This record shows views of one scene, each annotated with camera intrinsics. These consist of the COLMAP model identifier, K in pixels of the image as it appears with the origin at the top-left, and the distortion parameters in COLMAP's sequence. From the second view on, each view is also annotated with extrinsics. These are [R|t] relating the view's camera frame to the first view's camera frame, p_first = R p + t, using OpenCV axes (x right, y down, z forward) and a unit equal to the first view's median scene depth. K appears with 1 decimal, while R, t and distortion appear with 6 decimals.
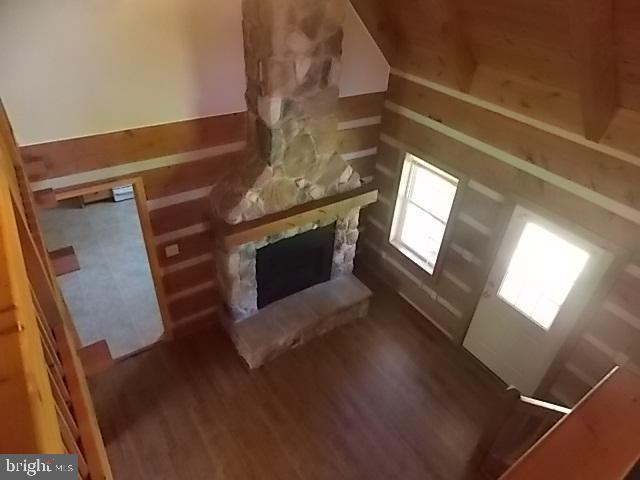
lens RADIAL K [[421.4, 0, 317.7], [0, 421.4, 236.2], [0, 0, 1]] dist [-0.005807, 0.004076]
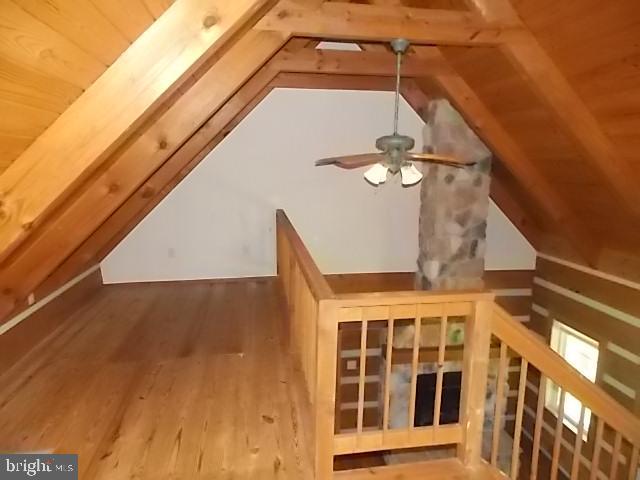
lens RADIAL K [[421.4, 0, 324.4], [0, 421.4, 238.8], [0, 0, 1]] dist [-0.005807, 0.004076]
pose [[0.899441, 0.024589, -0.436350, 0.157507], [-0.215700, 0.893318, -0.394280, 0.219420], [0.380104, 0.448752, 0.808791, -0.316578]]
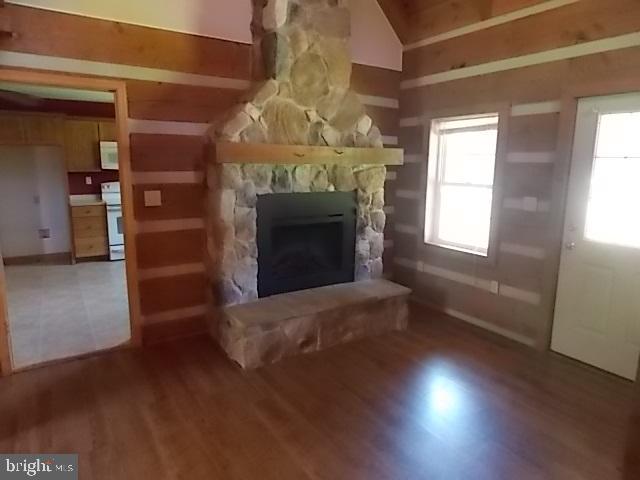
lens RADIAL K [[421.4, 0, 317.5], [0, 421.4, 234.3], [0, 0, 1]] dist [-0.005807, 0.004076]
pose [[0.998350, -0.041144, -0.040066, -0.003719], [0.020064, 0.903581, -0.427947, 0.431825], [0.053810, 0.426437, 0.902915, 0.314726]]
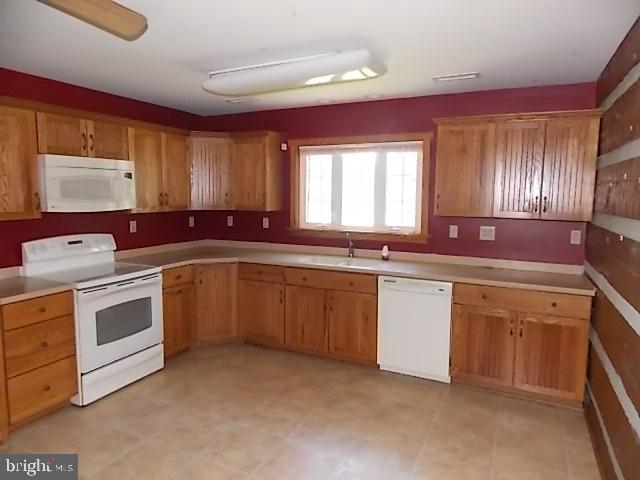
lens RADIAL K [[421.4, 0, 326.1], [0, 421.4, 234.2], [0, 0, 1]] dist [-0.005807, 0.004076]
pose [[0.854604, -0.107325, 0.508068, -0.775447], [0.331481, 0.865880, -0.374662, 0.012707], [-0.399716, 0.488603, 0.775561, 0.816828]]
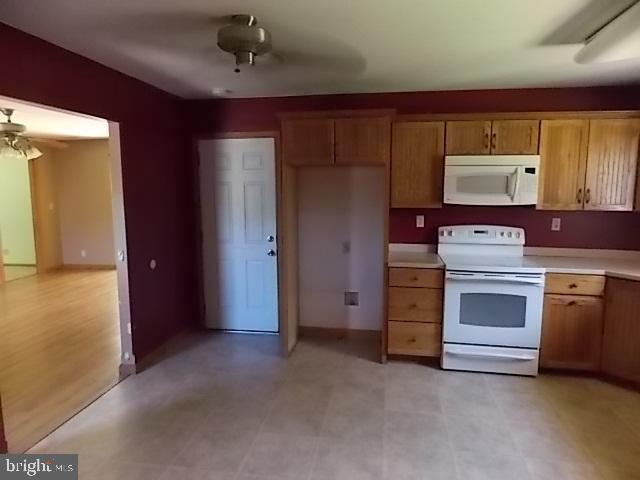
lens RADIAL K [[421.4, 0, 320.0], [0, 421.4, 234.4], [0, 0, 1]] dist [-0.005807, 0.004076]
pose [[0.729333, 0.022835, -0.683778, -0.415376], [-0.358723, 0.863806, -0.353775, 0.013841], [0.582573, 0.503306, 0.638194, 0.864183]]
